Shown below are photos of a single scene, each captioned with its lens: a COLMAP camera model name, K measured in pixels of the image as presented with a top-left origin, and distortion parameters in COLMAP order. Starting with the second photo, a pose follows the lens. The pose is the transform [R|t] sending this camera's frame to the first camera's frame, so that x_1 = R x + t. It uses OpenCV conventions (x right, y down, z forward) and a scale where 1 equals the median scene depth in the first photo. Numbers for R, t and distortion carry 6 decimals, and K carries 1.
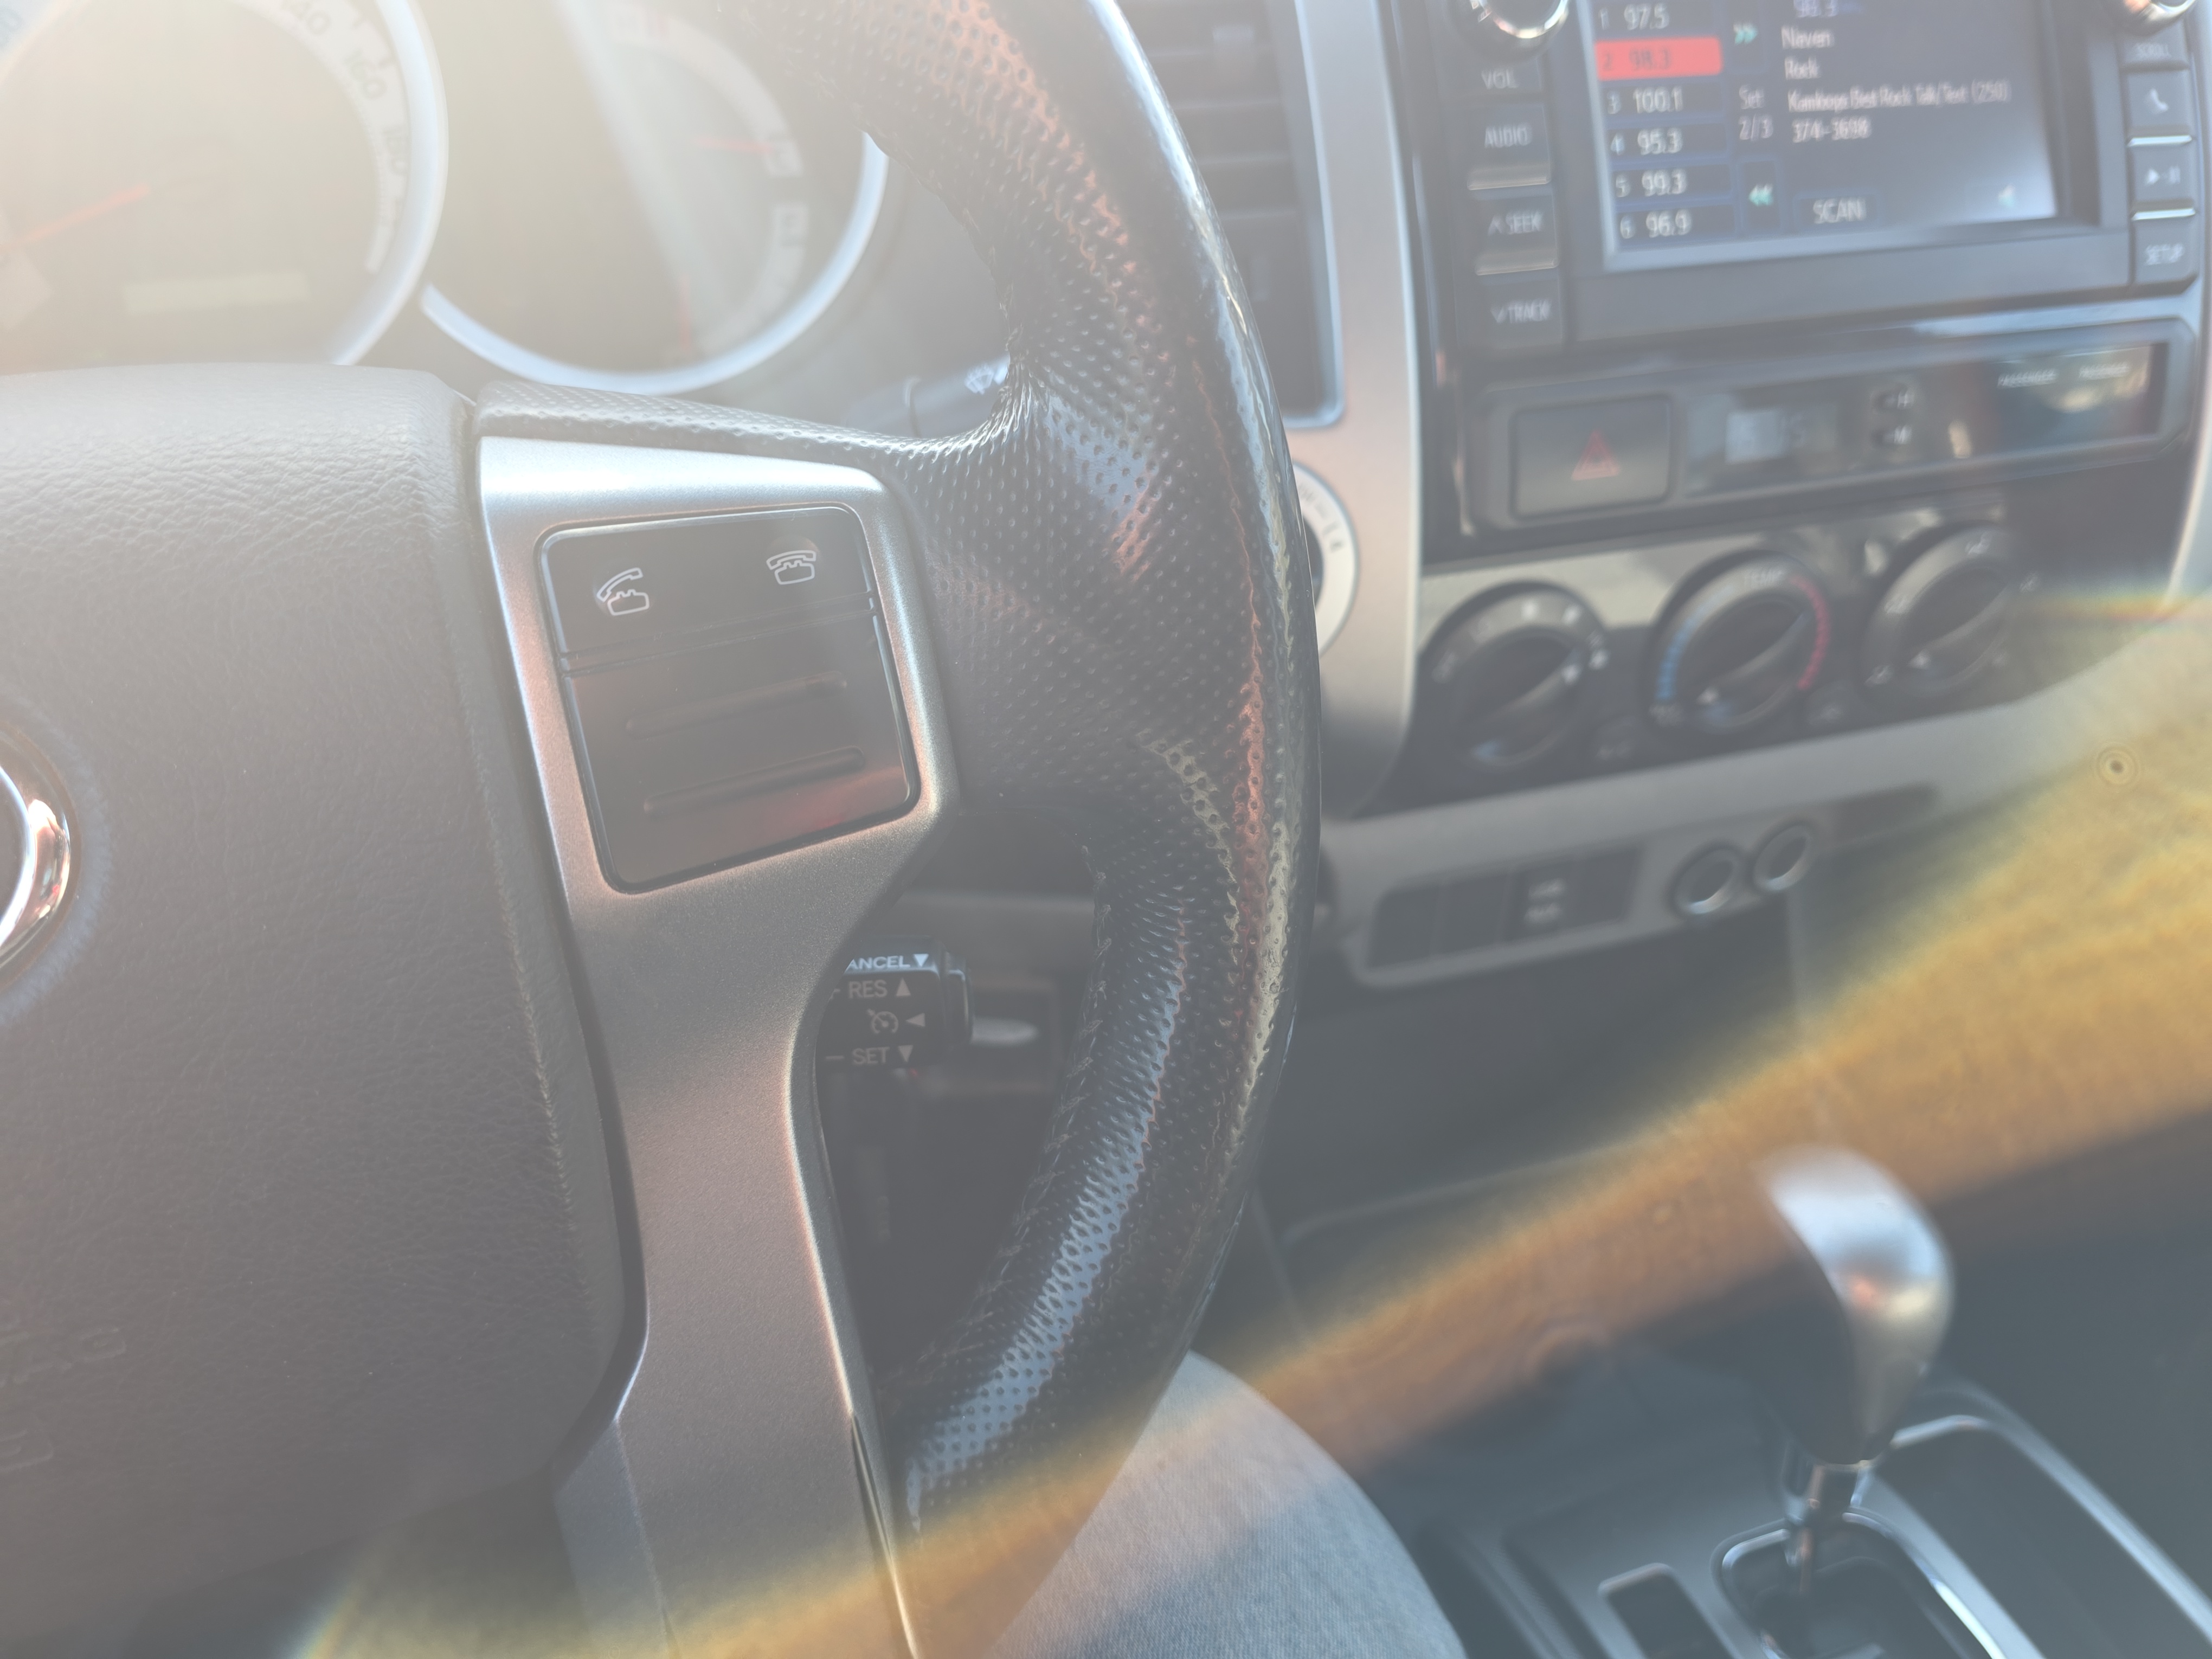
lens RADIAL K [[1566.6, 0, 1098.2], [0, 1566.6, 812.6], [0, 0, 1]] dist [0.007461, -0.043693]
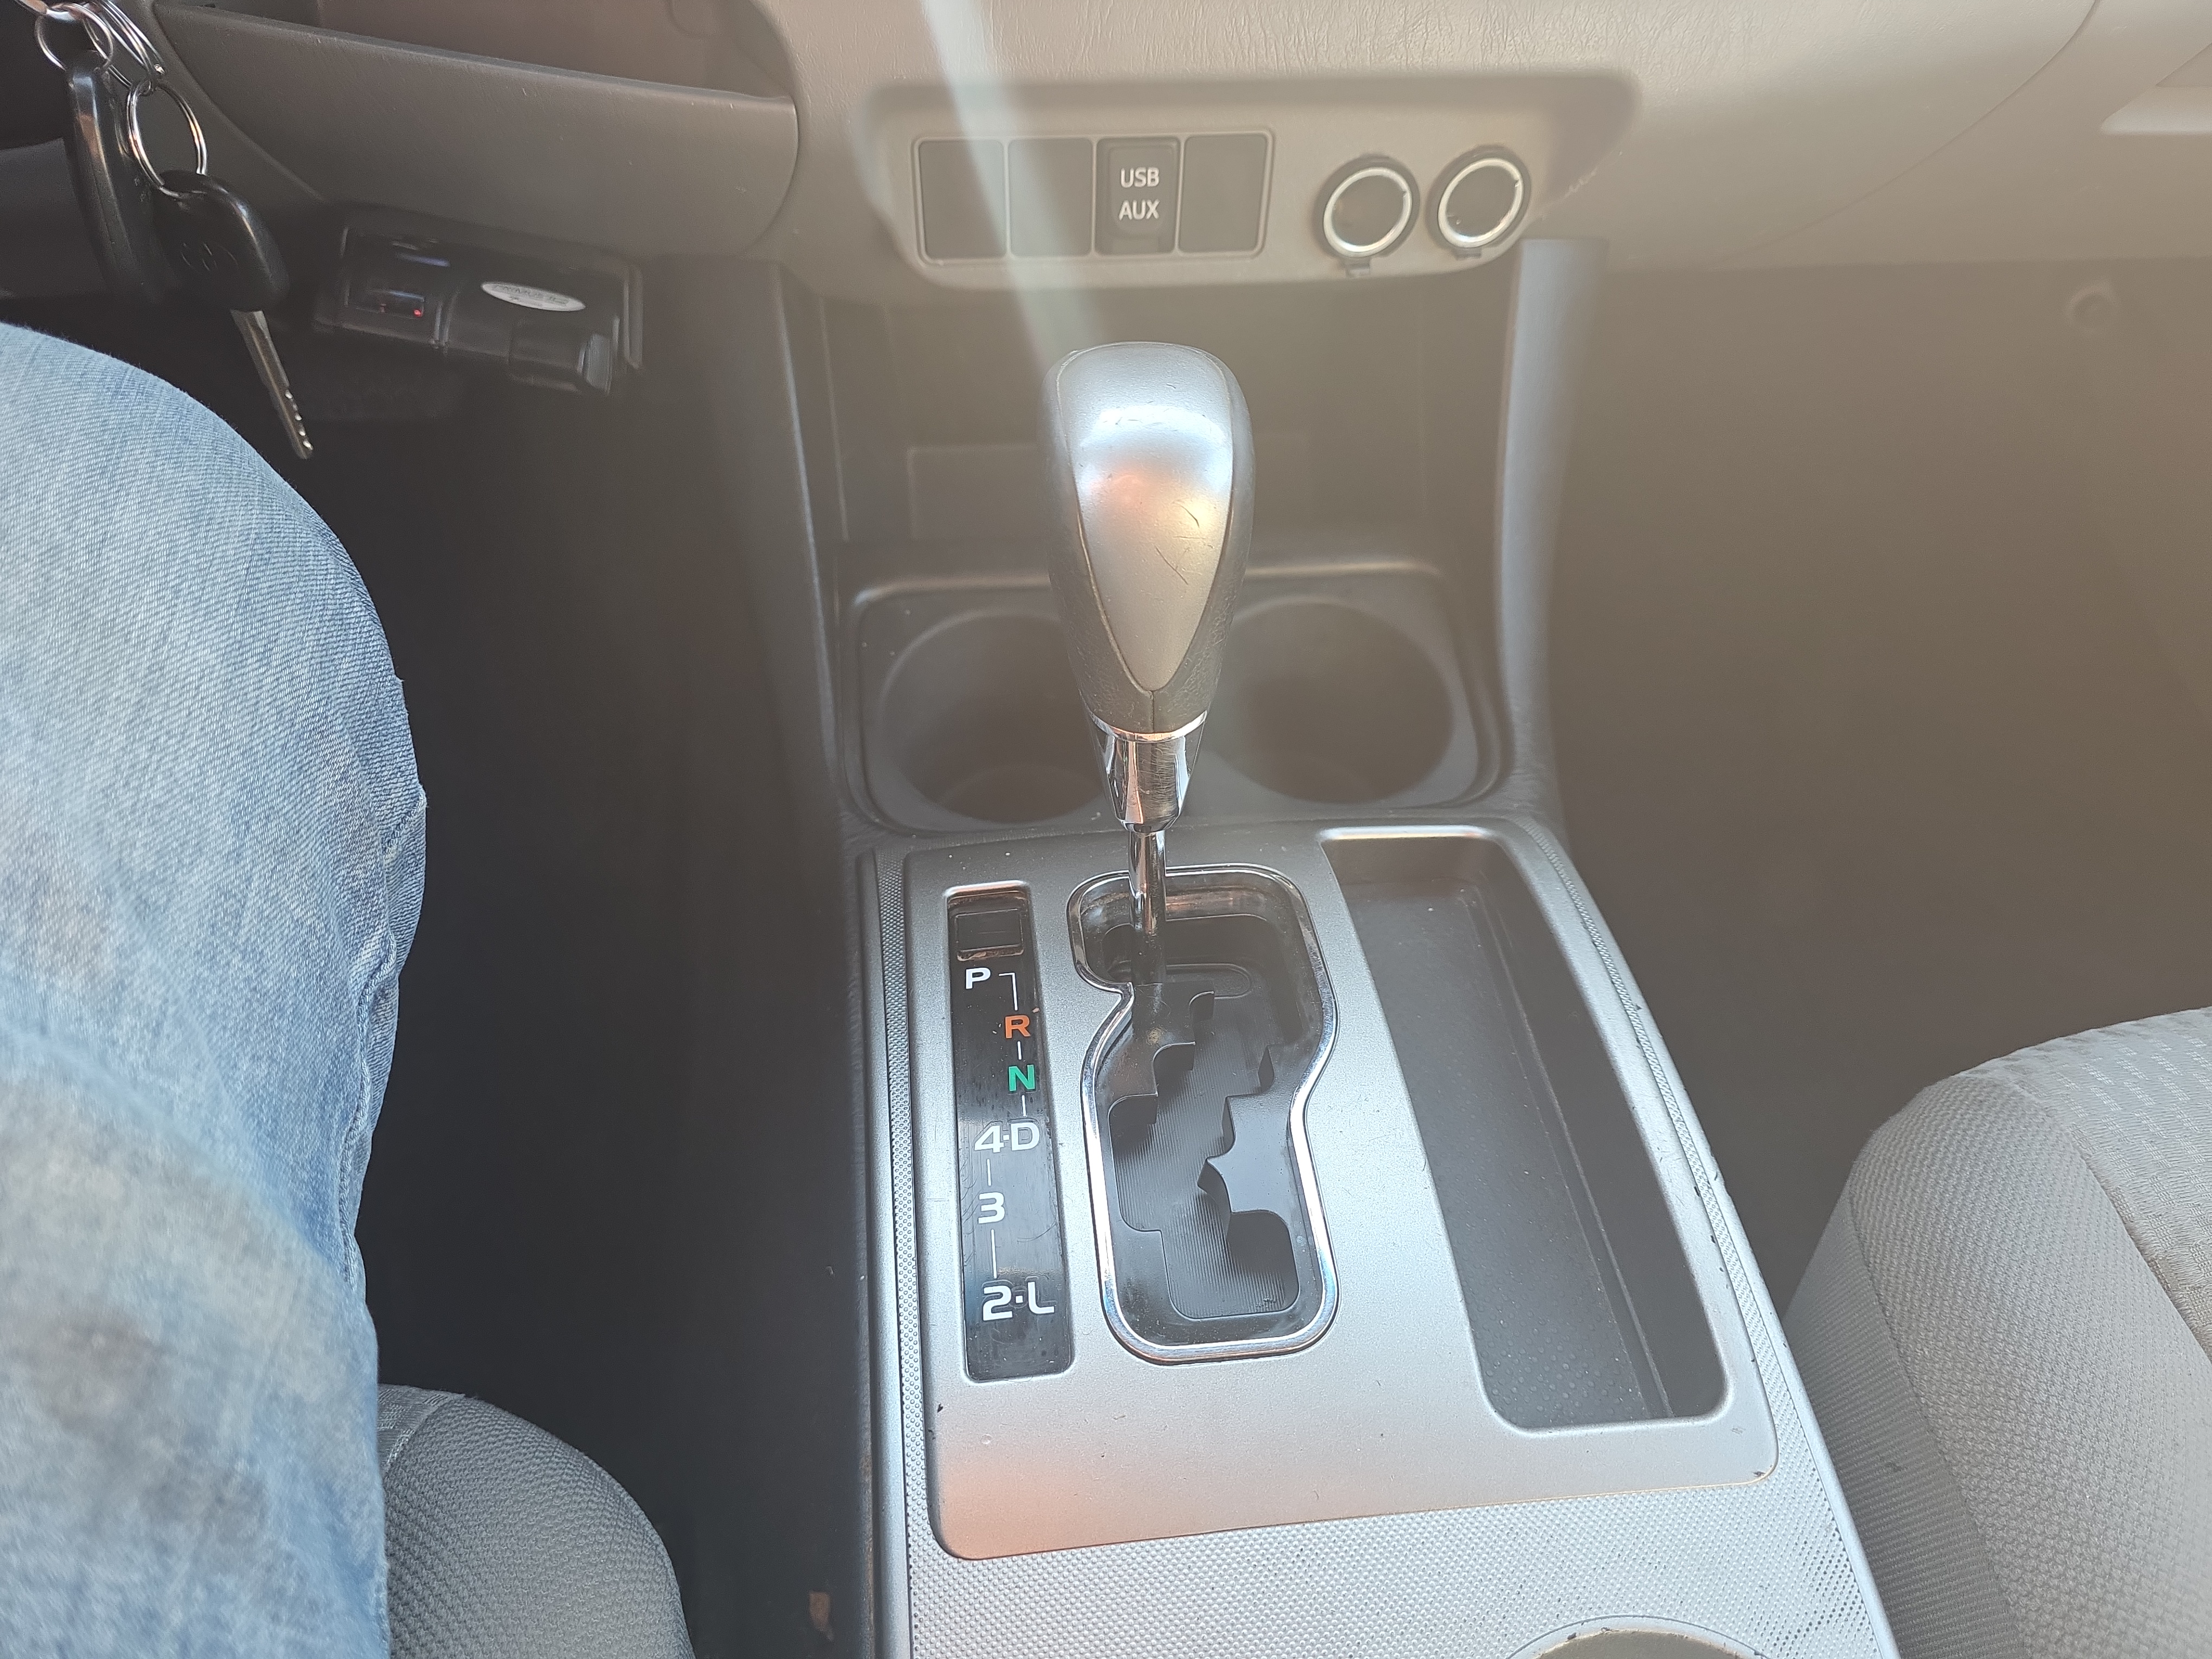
lens RADIAL K [[1514.8, 0, 1106.0], [0, 1514.8, 829.5], [0, 0, 1]] dist [0.020092, -0.040732]
pose [[0.982792, 0.146527, -0.112469, 0.564085], [-0.121887, 0.971943, 0.201174, 0.311699], [0.138791, -0.184004, 0.973077, 0.195677]]
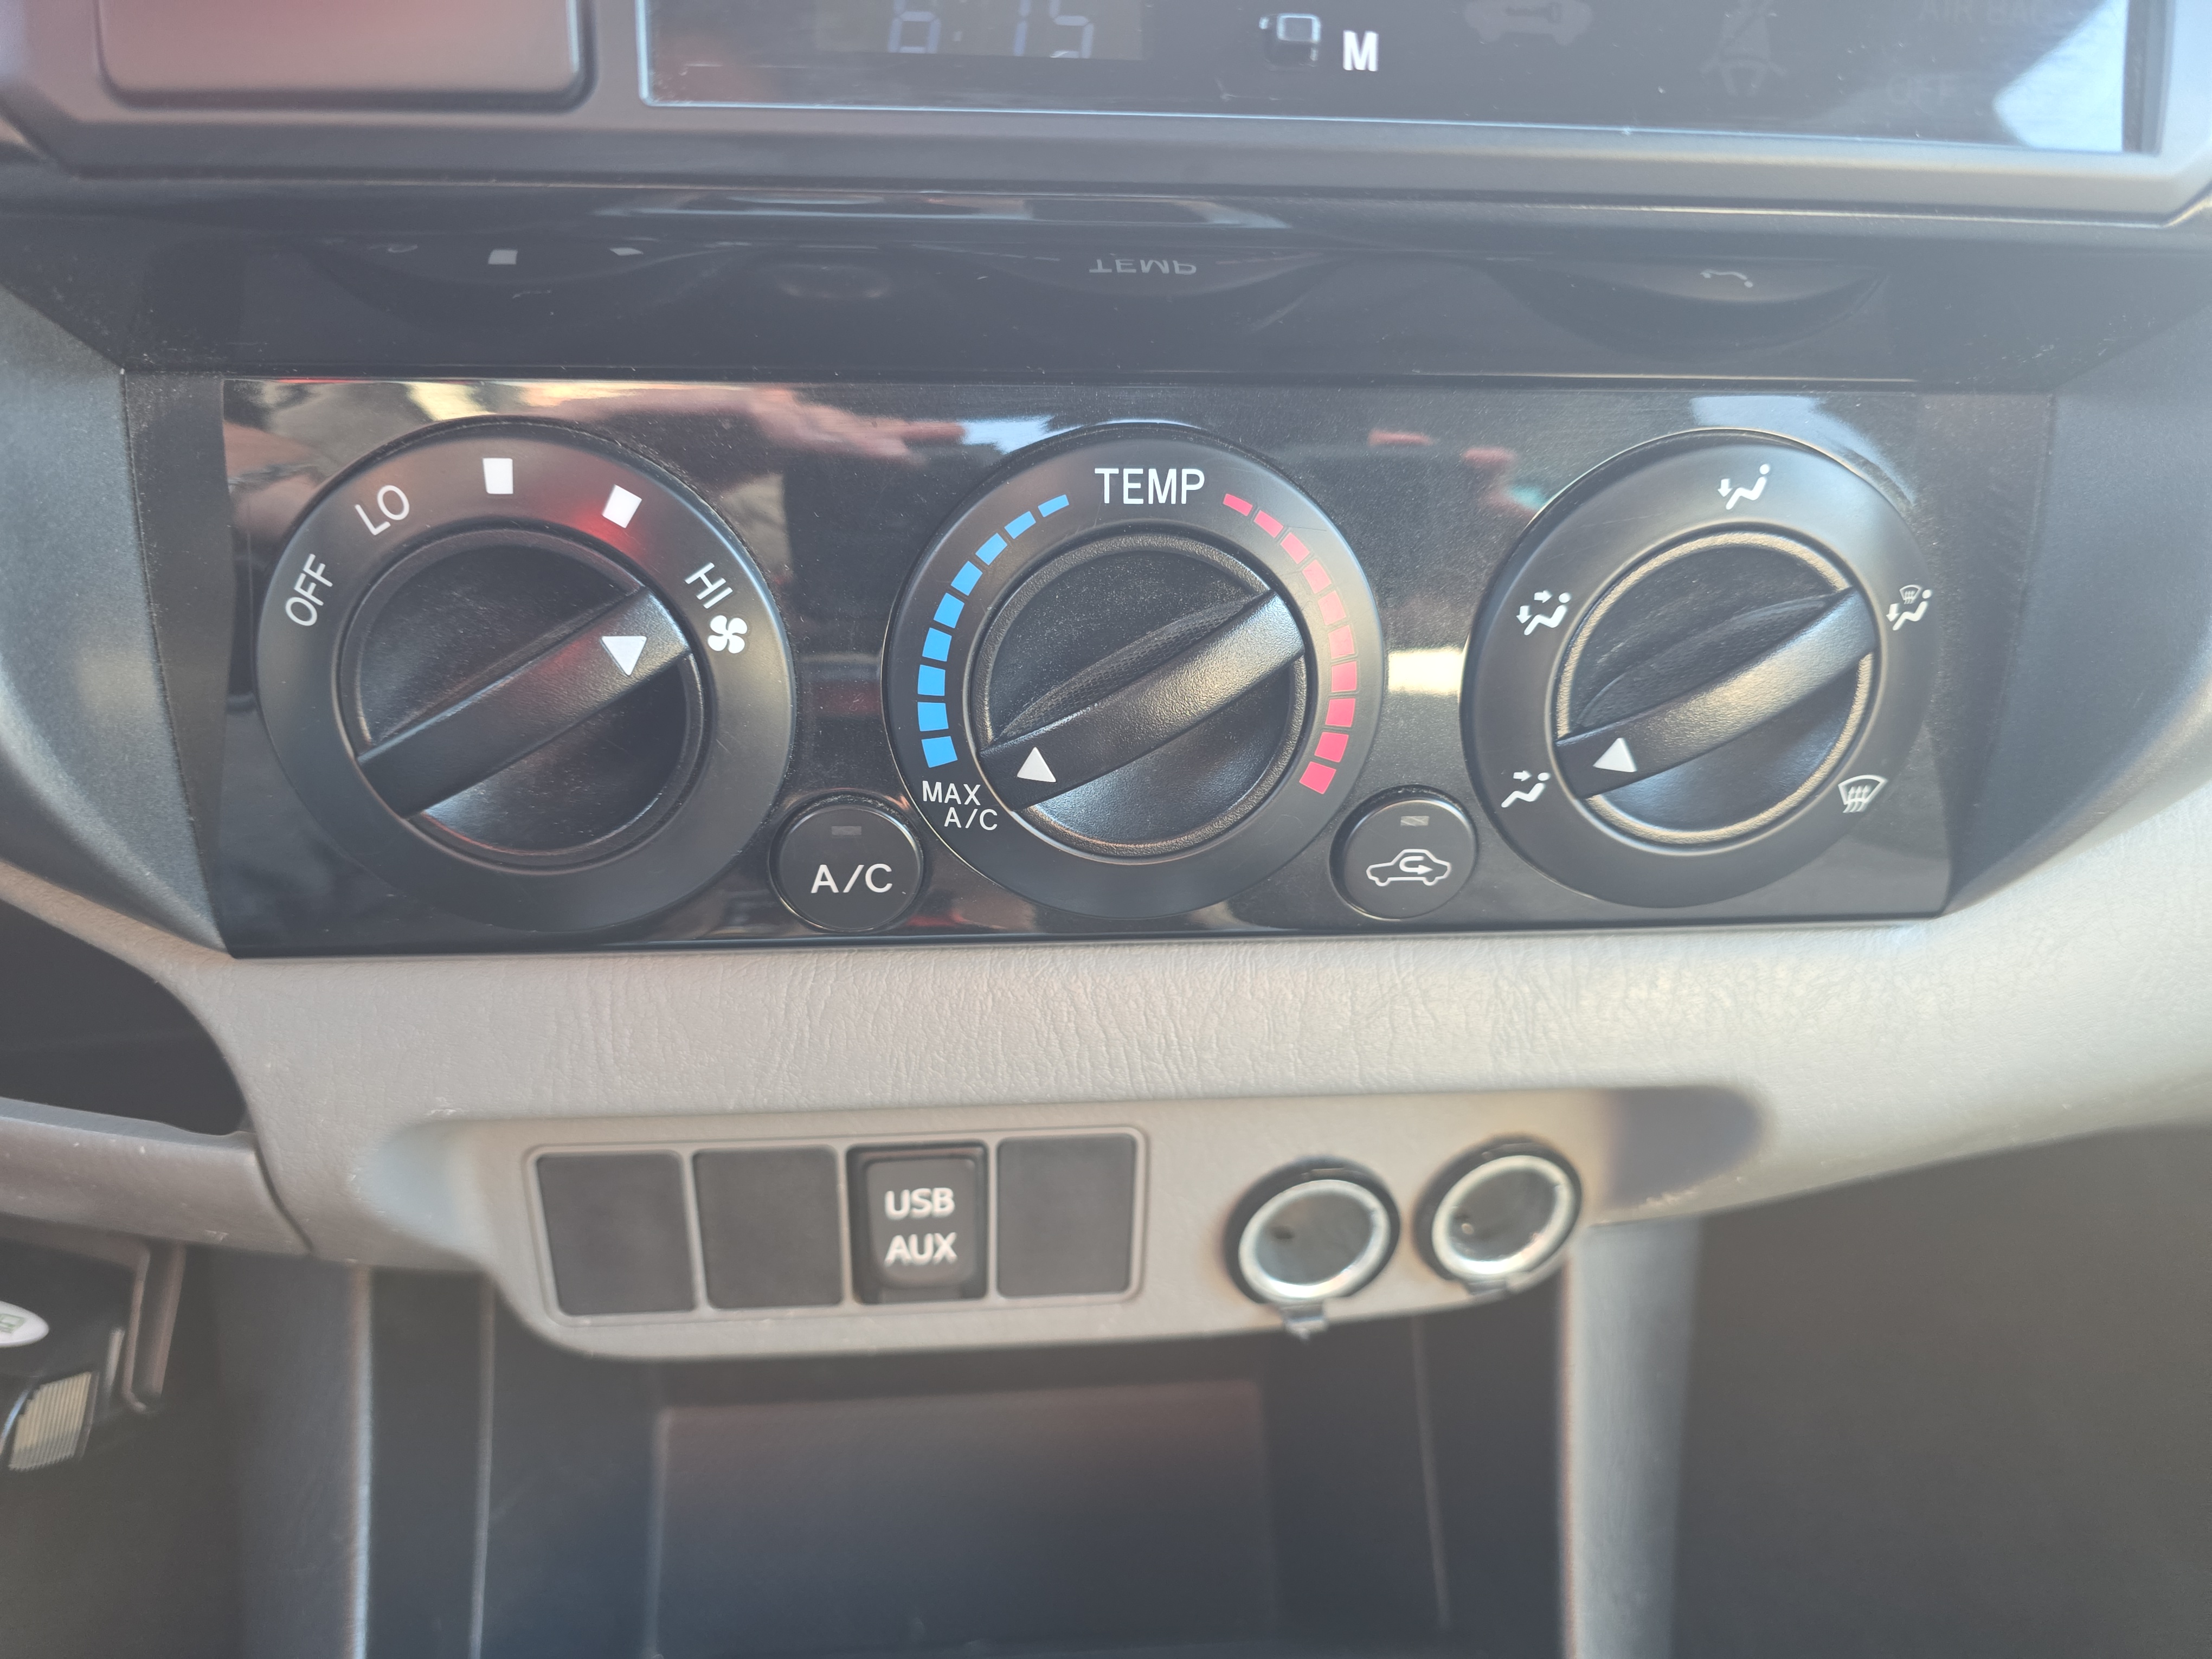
lens RADIAL K [[1548.2, 0, 1106.0], [0, 1548.2, 829.5], [0, 0, 1]] dist [0.051831, -0.124762]
pose [[0.980666, 0.102303, -0.166817, 0.566594], [-0.130626, 0.976961, -0.168775, 0.013240], [0.145707, 0.187302, 0.971436, 0.704069]]
